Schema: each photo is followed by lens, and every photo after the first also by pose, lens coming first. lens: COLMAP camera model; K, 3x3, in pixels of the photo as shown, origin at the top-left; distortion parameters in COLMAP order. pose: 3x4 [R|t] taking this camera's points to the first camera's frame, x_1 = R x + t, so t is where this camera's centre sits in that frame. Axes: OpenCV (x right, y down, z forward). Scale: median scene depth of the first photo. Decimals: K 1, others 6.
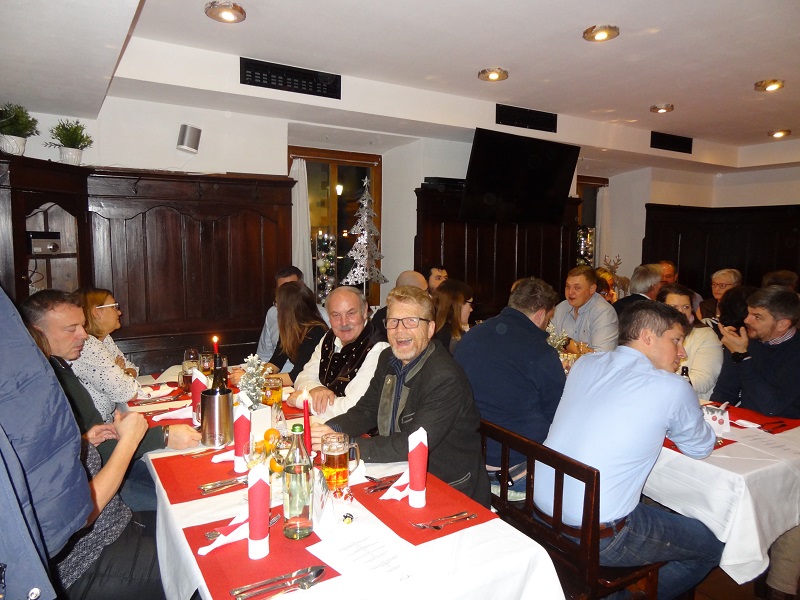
lens RADIAL K [[568.6, 0, 398.1], [0, 568.6, 278.5], [0, 0, 1]] dist [0.000742, 0.002405]
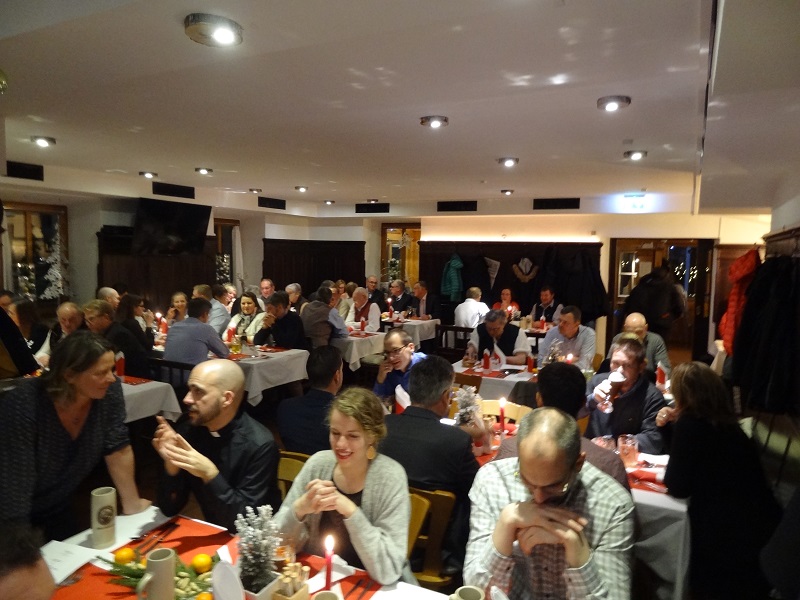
lens RADIAL K [[568.6, 0, 398.1], [0, 568.6, 278.5], [0, 0, 1]] dist [0.000742, 0.002405]
pose [[0.858127, -0.021670, 0.512981, -0.056895], [0.024867, 0.999691, 0.000632, -0.017907], [-0.512836, 0.012214, 0.858400, -0.666192]]
